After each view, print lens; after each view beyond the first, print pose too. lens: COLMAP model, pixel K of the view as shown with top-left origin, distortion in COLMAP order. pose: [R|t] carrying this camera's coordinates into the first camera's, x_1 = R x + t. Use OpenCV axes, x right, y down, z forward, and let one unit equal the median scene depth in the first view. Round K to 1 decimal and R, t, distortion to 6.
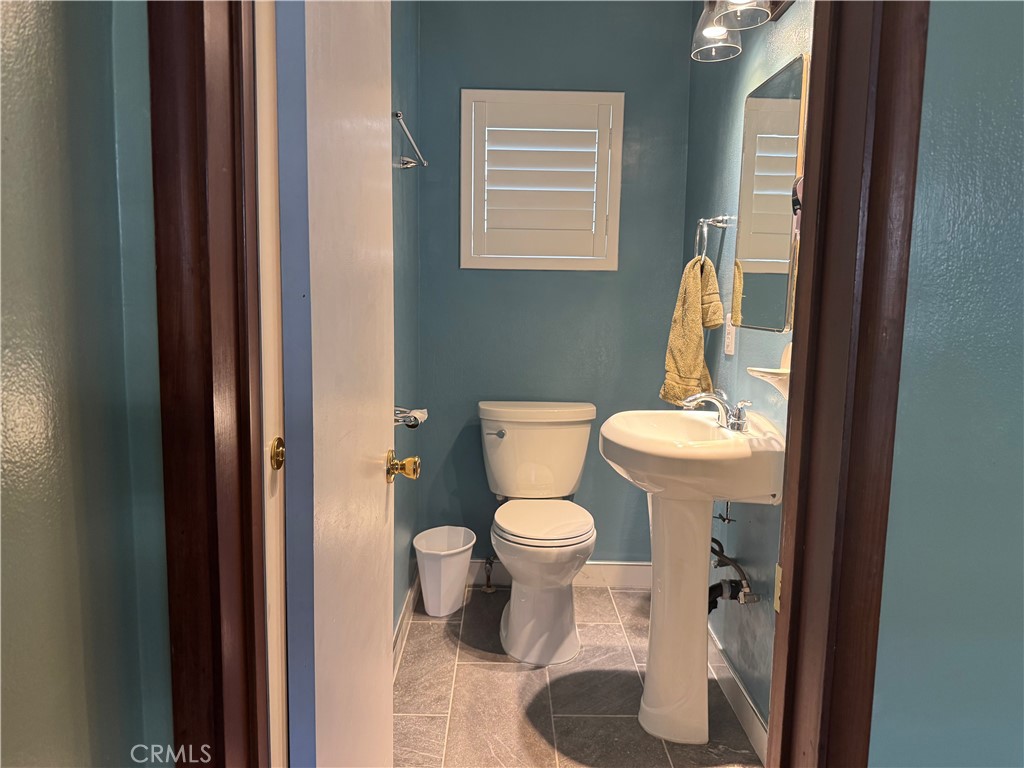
lens RADIAL K [[734.8, 0, 507.5], [0, 734.8, 391.7], [0, 0, 1]] dist [0.142429, -0.251788]
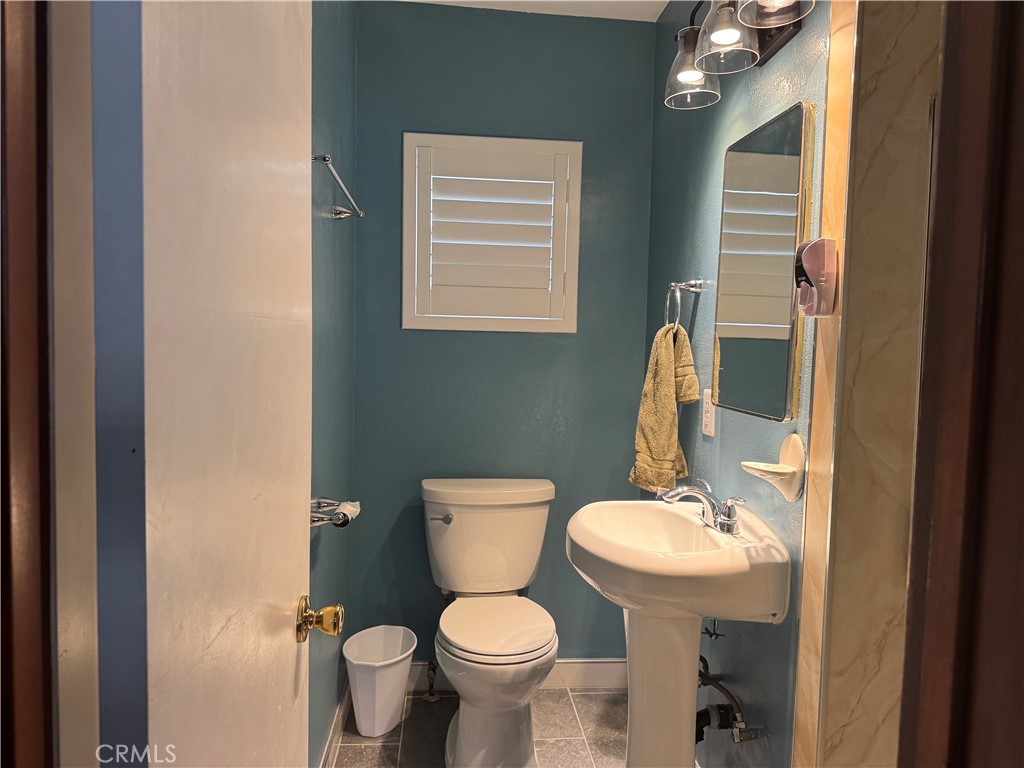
lens RADIAL K [[734.8, 0, 507.5], [0, 734.8, 391.7], [0, 0, 1]] dist [0.142429, -0.251788]
pose [[0.996995, 0.002238, 0.077438, -0.006859], [0.002048, 0.998472, -0.055224, -0.051152], [-0.077443, 0.055217, 0.995467, 0.133116]]
